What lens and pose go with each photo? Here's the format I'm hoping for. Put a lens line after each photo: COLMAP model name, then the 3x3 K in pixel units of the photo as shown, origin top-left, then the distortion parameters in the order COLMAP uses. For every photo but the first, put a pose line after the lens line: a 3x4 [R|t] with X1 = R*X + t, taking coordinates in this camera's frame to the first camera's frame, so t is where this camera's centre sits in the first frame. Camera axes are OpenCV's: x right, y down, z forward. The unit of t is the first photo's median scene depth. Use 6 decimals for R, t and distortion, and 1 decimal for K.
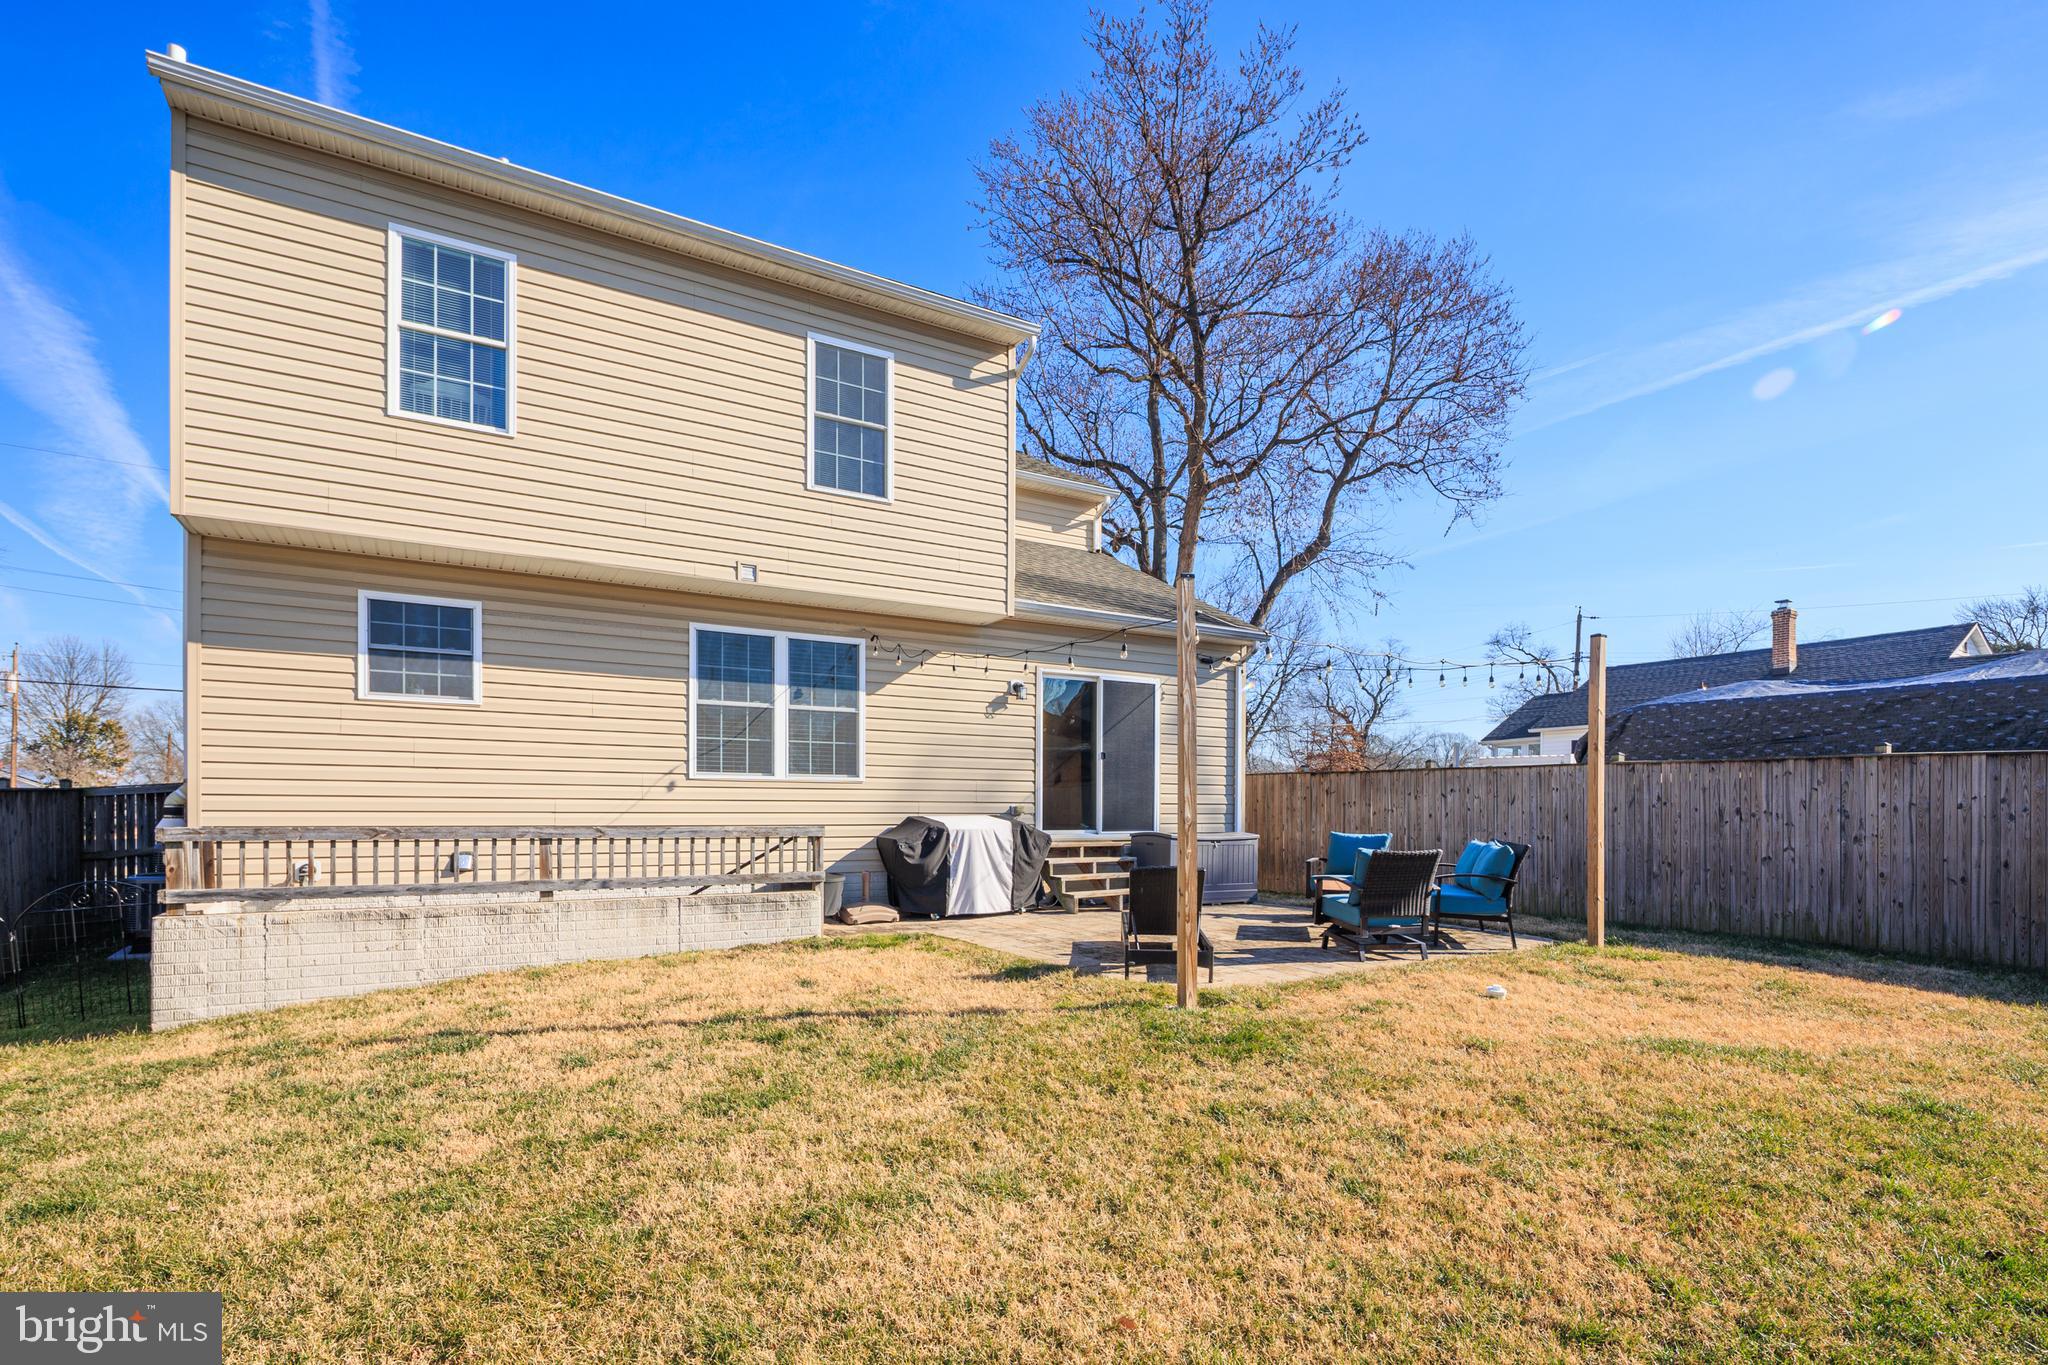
lens RADIAL K [[994.1, 0, 1053.6], [0, 994.1, 821.2], [0, 0, 1]] dist [-0.021812, 0.004074]
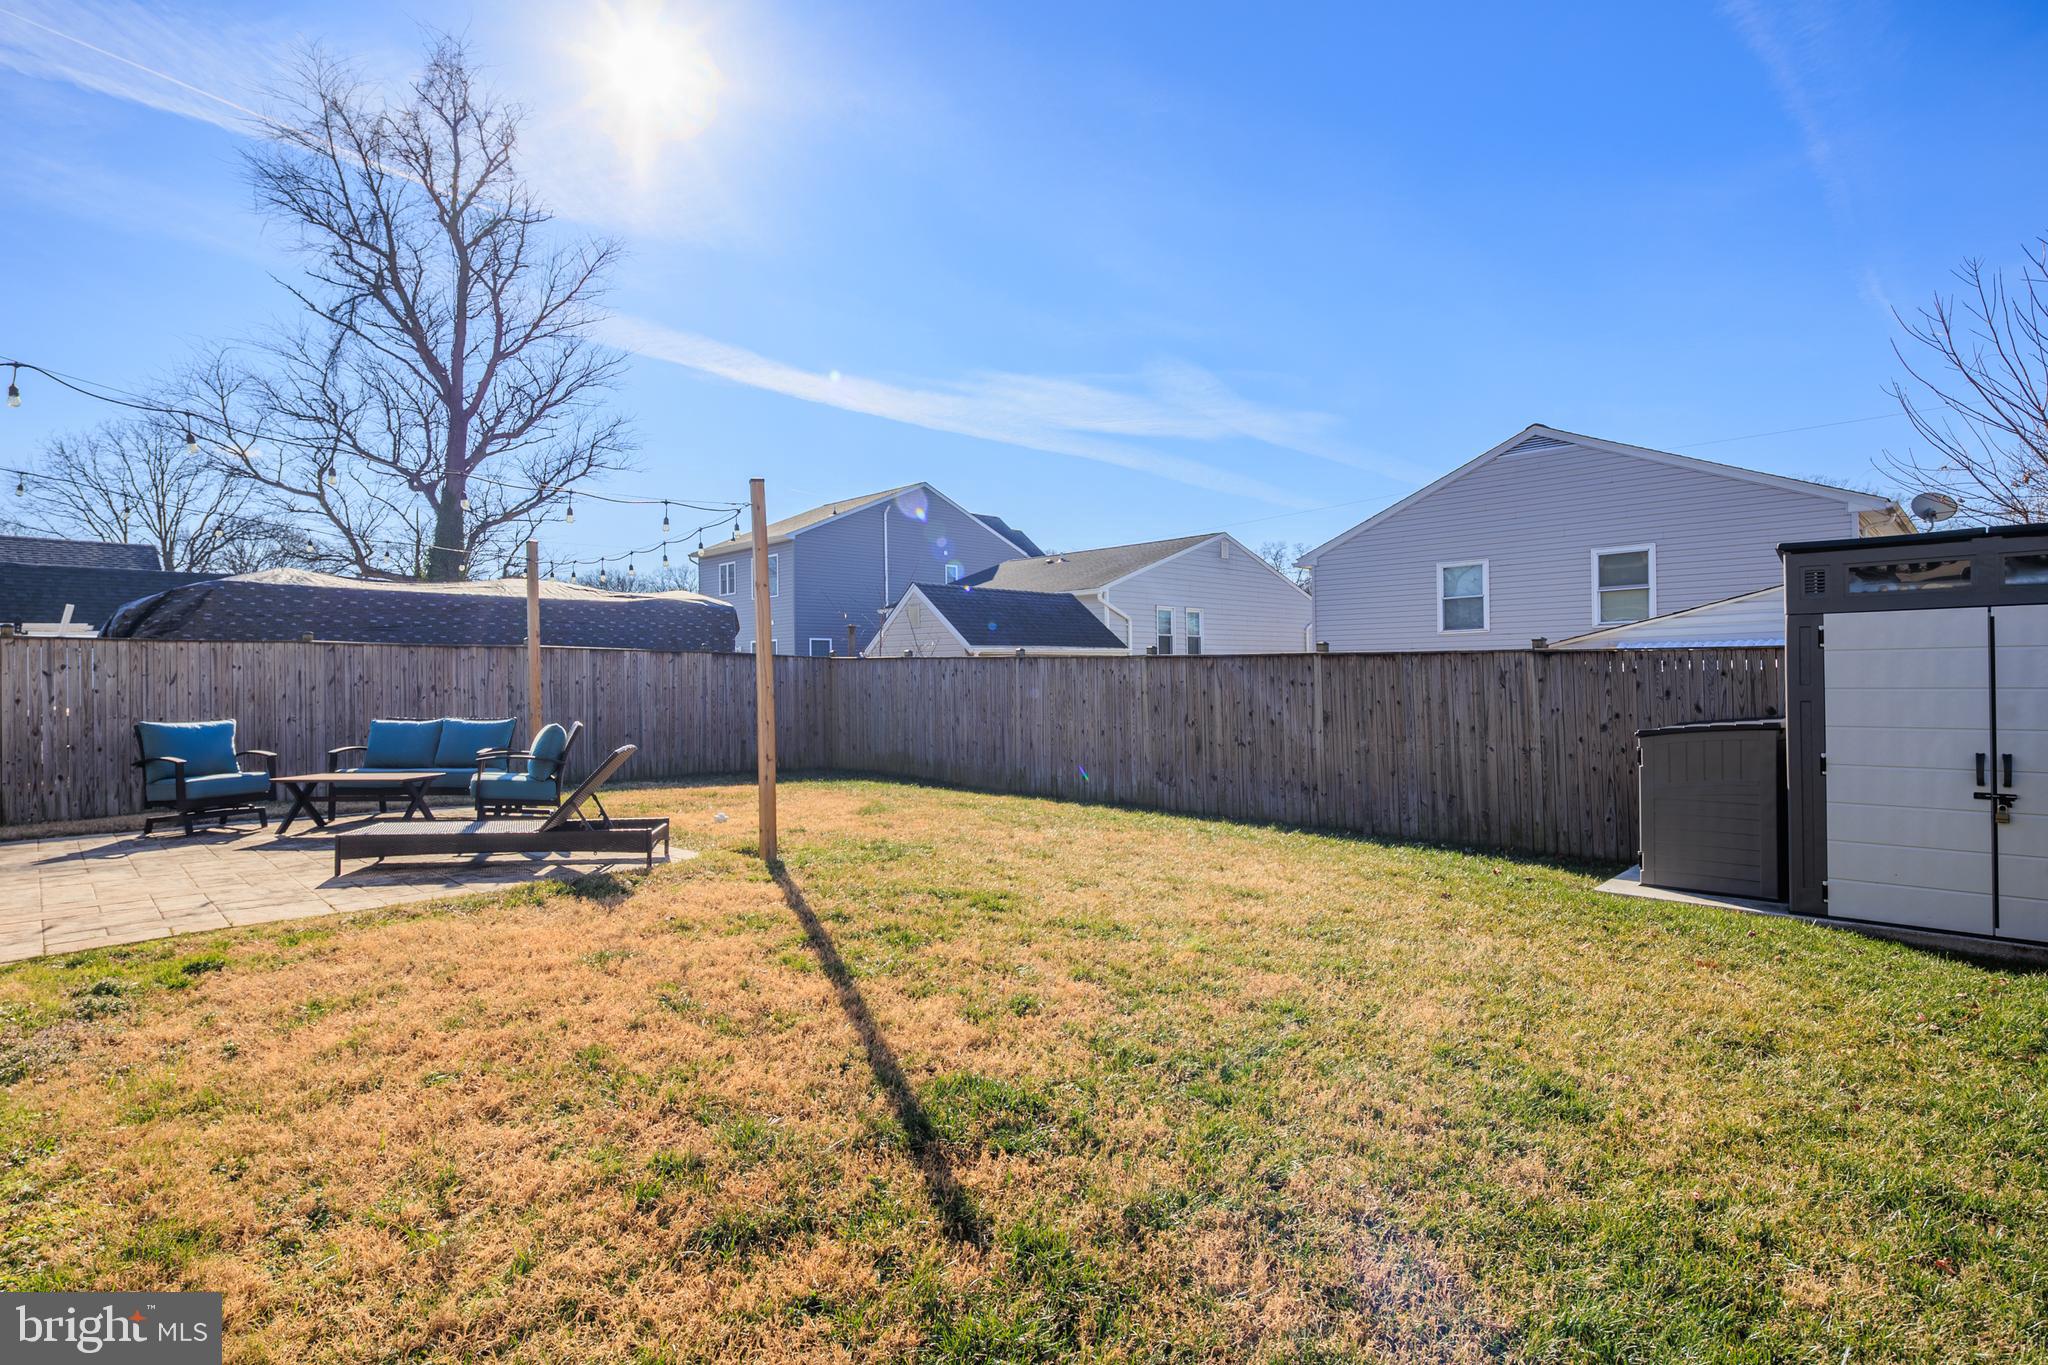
lens RADIAL K [[994.1, 0, 1021.8], [0, 994.1, 684.2], [0, 0, 1]] dist [-0.021812, 0.004074]
pose [[-0.207226, -0.002408, 0.978290, -0.612703], [0.026056, 0.999629, 0.007980, -0.005749], [-0.977946, 0.027144, -0.207086, 0.543666]]
